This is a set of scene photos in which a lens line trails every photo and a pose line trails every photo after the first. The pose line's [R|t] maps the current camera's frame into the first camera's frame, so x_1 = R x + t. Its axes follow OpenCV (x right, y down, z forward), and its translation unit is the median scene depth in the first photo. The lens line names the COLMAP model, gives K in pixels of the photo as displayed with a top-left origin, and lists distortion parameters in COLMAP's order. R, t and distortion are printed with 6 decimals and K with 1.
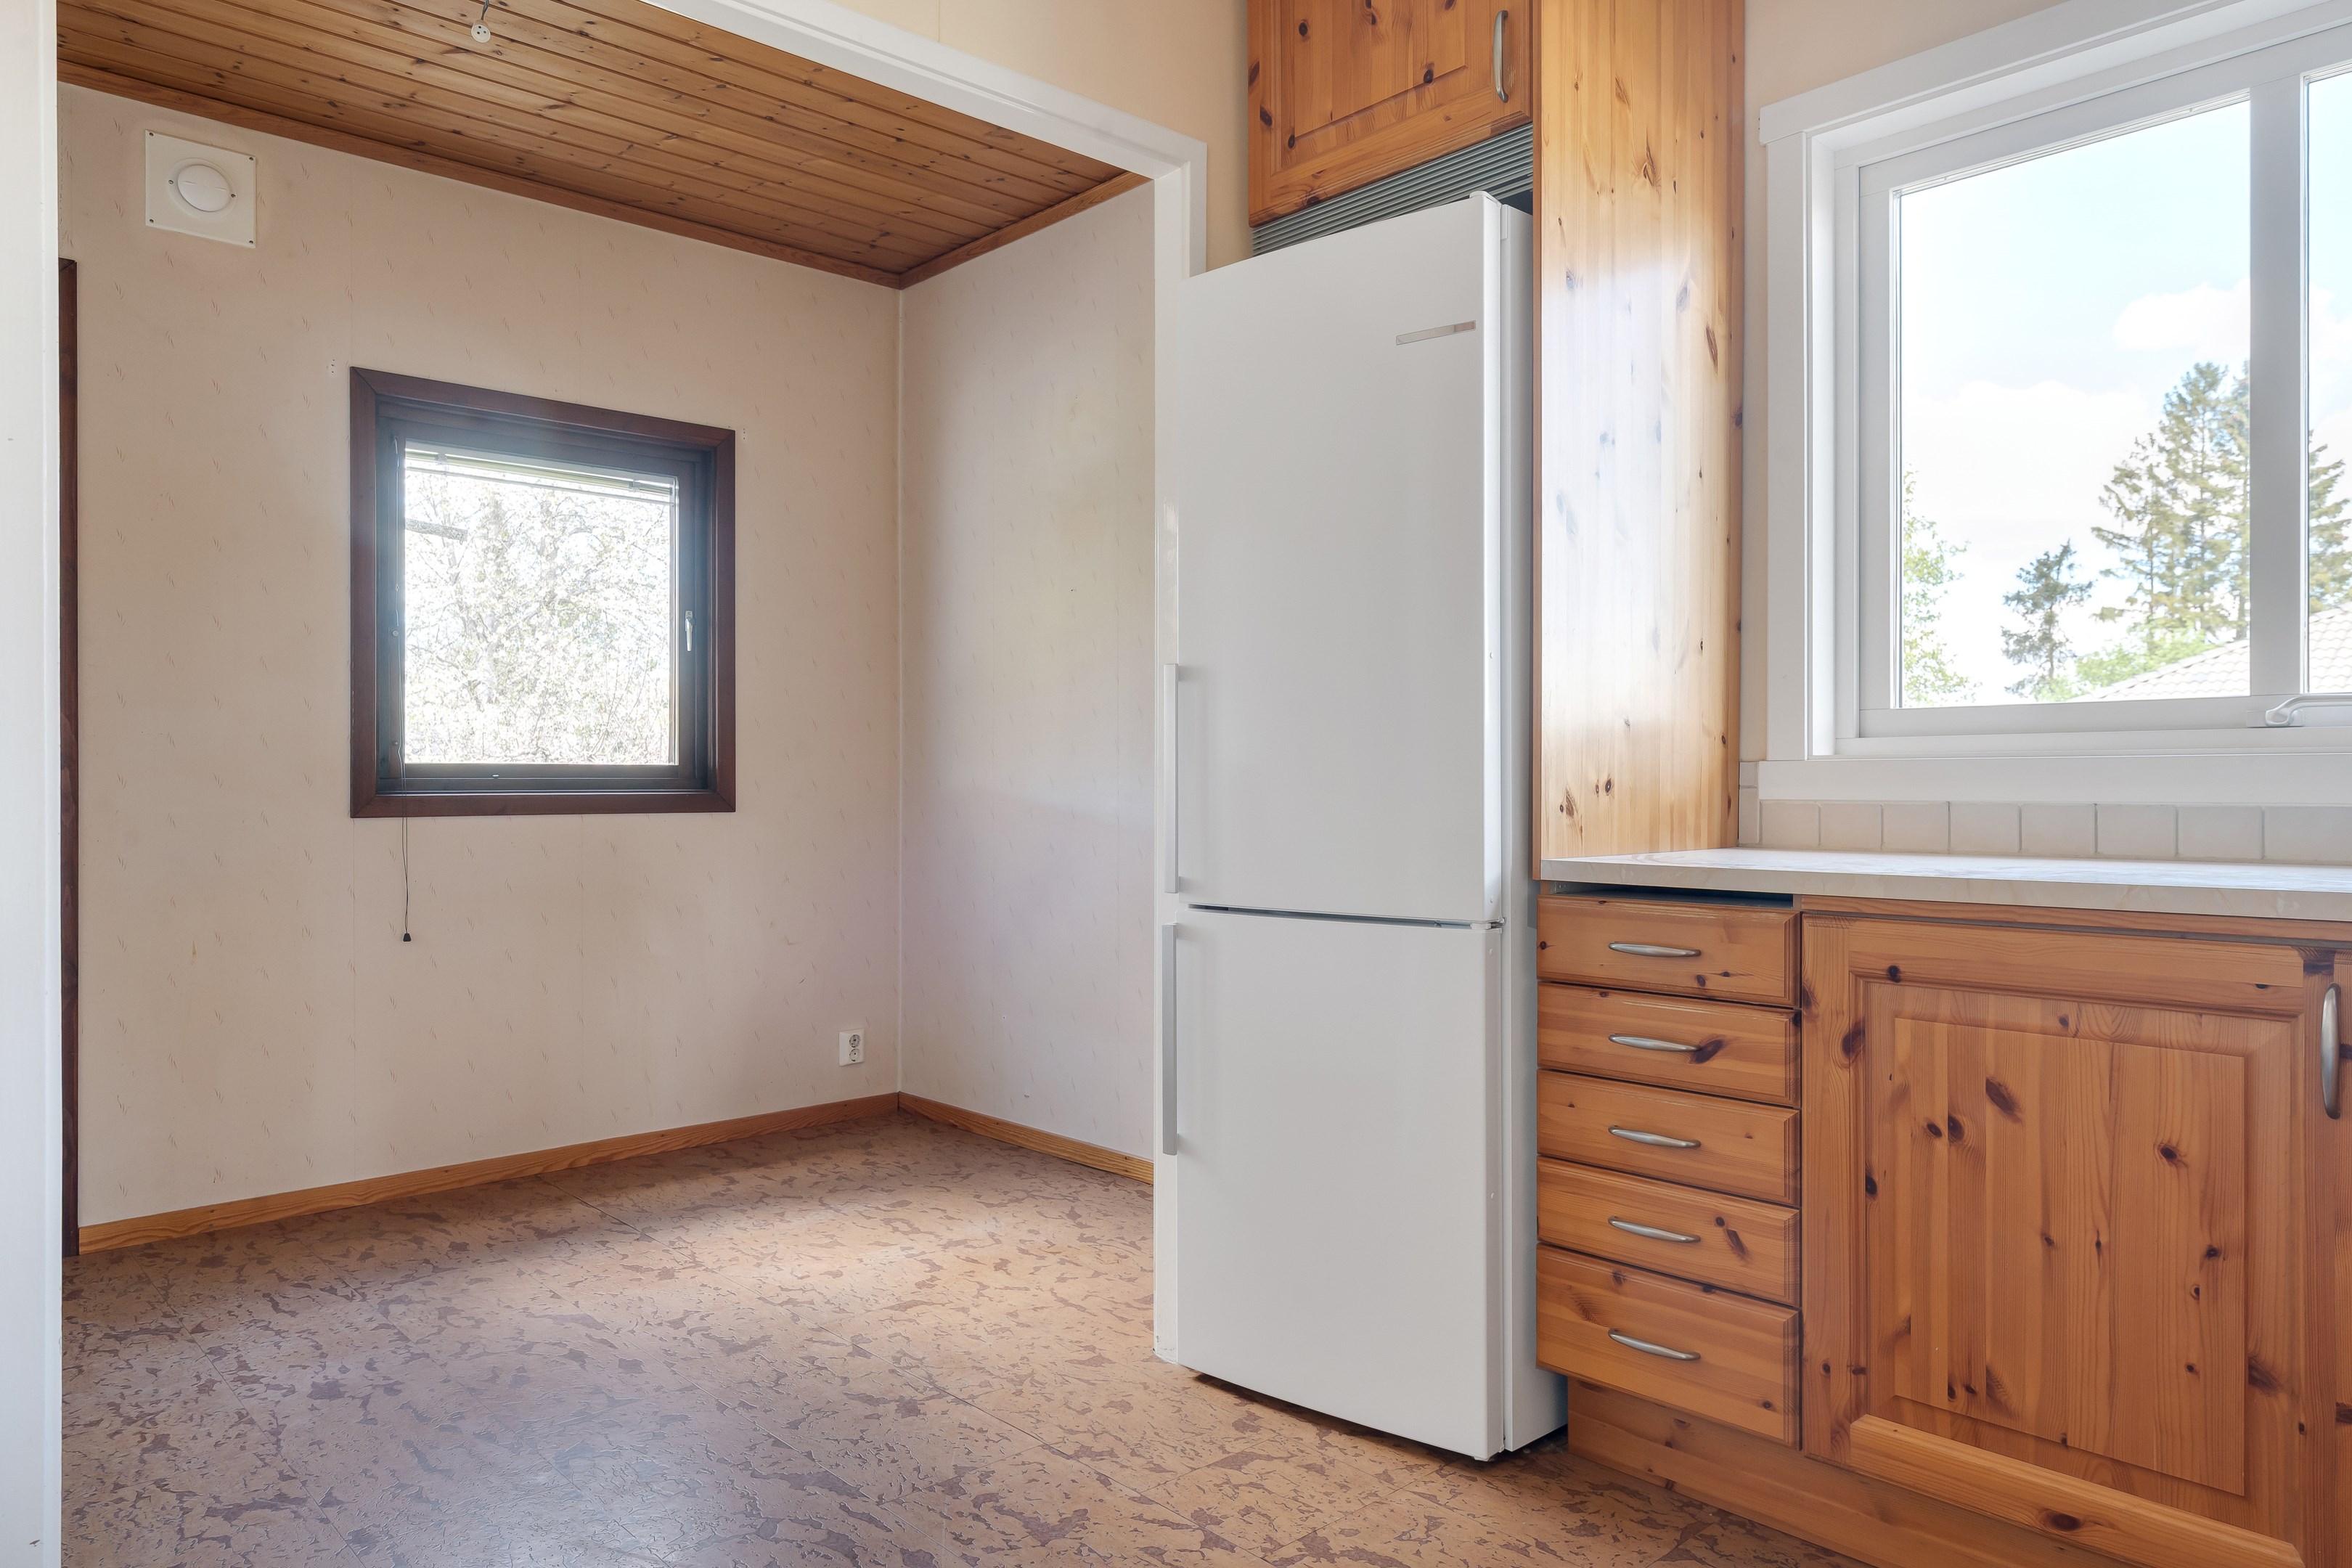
lens RADIAL K [[1546.2, 0, 1176.0], [0, 1546.2, 784.0], [0, 0, 1]] dist [0.005608, 0.000863]
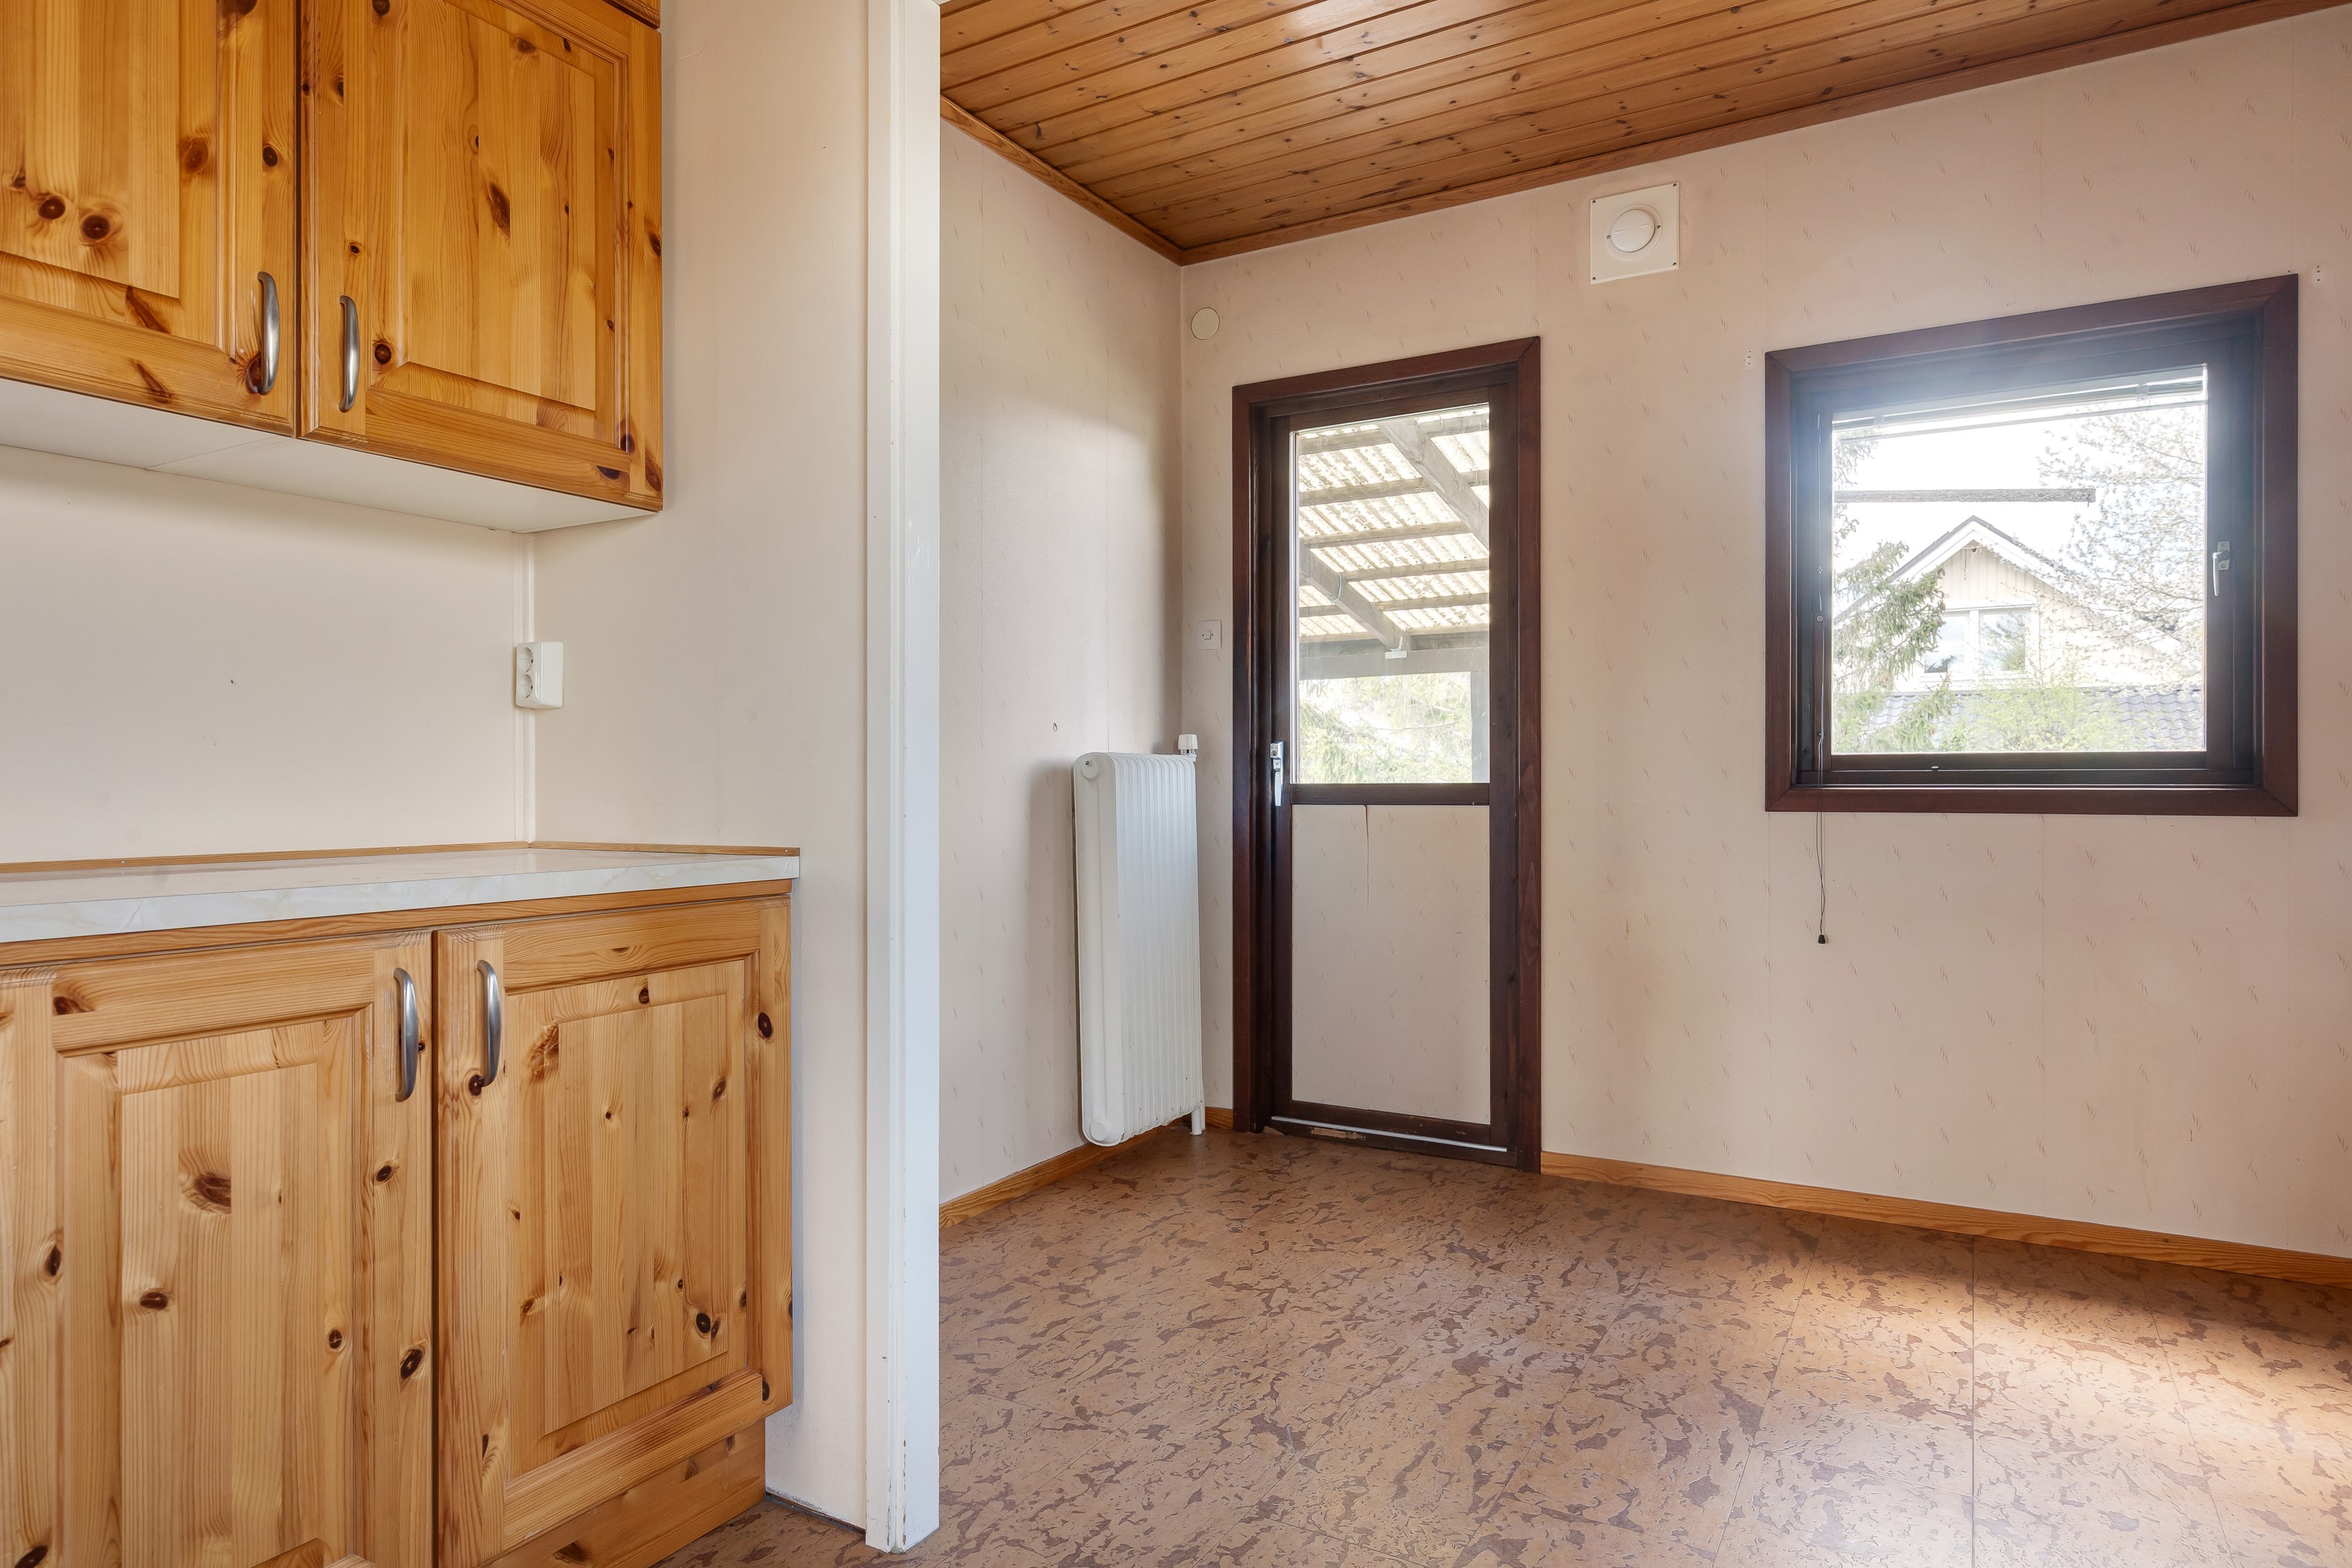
lens RADIAL K [[1356.3, 0, 1176.0], [0, 1356.3, 784.0], [0, 0, 1]] dist [0.000967, -0.000415]
pose [[0.293462, 0.003649, -0.955964, 0.203487], [-0.000186, 0.999993, 0.003760, 0.001648], [0.955971, -0.000926, 0.293460, 0.434878]]
